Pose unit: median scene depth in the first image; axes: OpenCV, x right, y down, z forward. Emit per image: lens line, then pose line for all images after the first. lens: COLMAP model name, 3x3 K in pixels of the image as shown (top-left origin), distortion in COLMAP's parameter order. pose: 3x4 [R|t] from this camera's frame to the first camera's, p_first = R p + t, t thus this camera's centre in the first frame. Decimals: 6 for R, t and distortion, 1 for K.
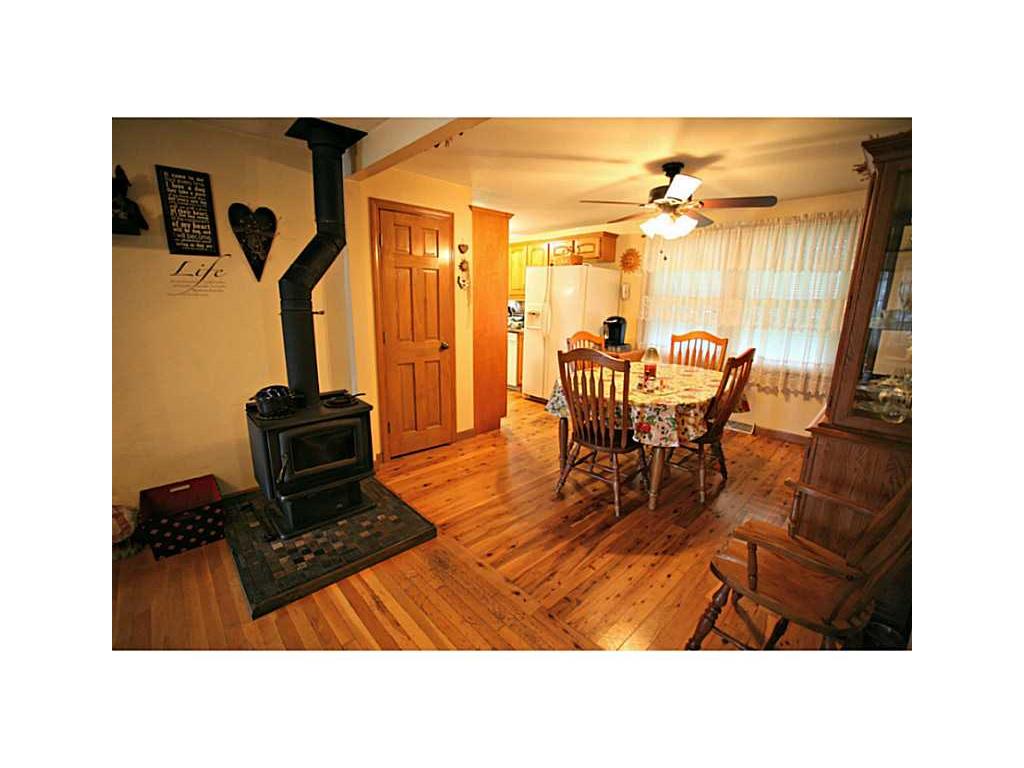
lens RADIAL K [[387.7, 0, 507.9], [0, 387.7, 377.0], [0, 0, 1]] dist [-0.056500, 0.000125]
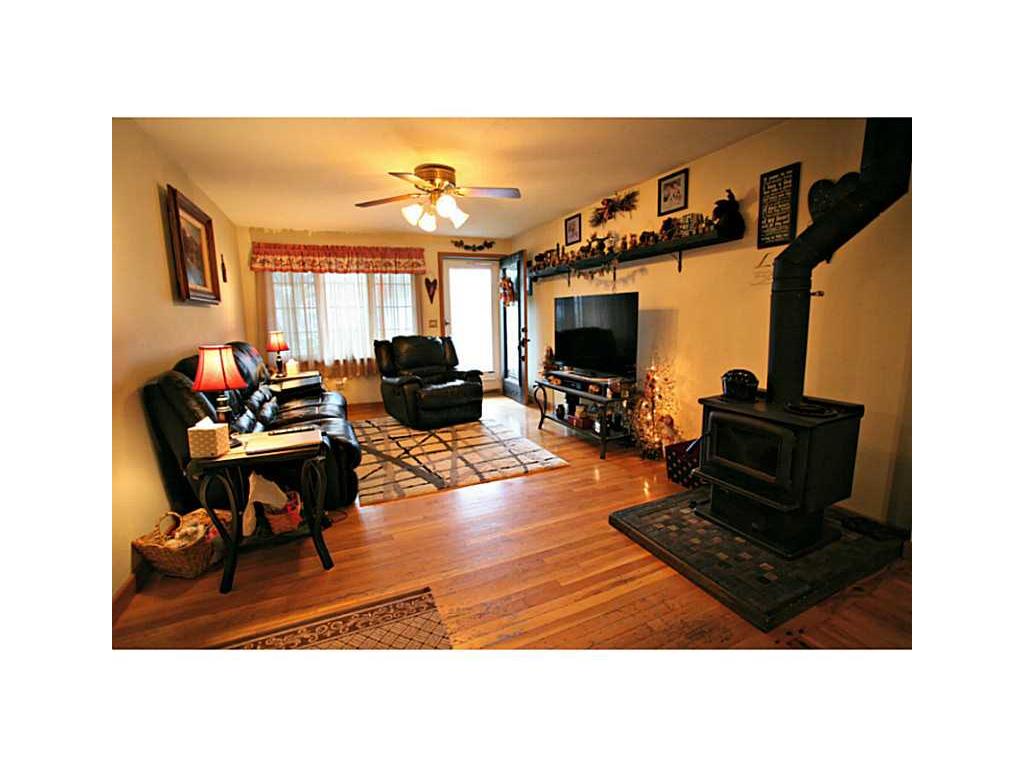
lens RADIAL K [[387.7, 0, 507.9], [0, 387.7, 377.0], [0, 0, 1]] dist [-0.056500, 0.000125]
pose [[-0.311461, 0.130867, -0.941204, 0.457148], [-0.188021, 0.962403, 0.196034, -0.032379], [0.931472, 0.238023, -0.275145, 0.655833]]
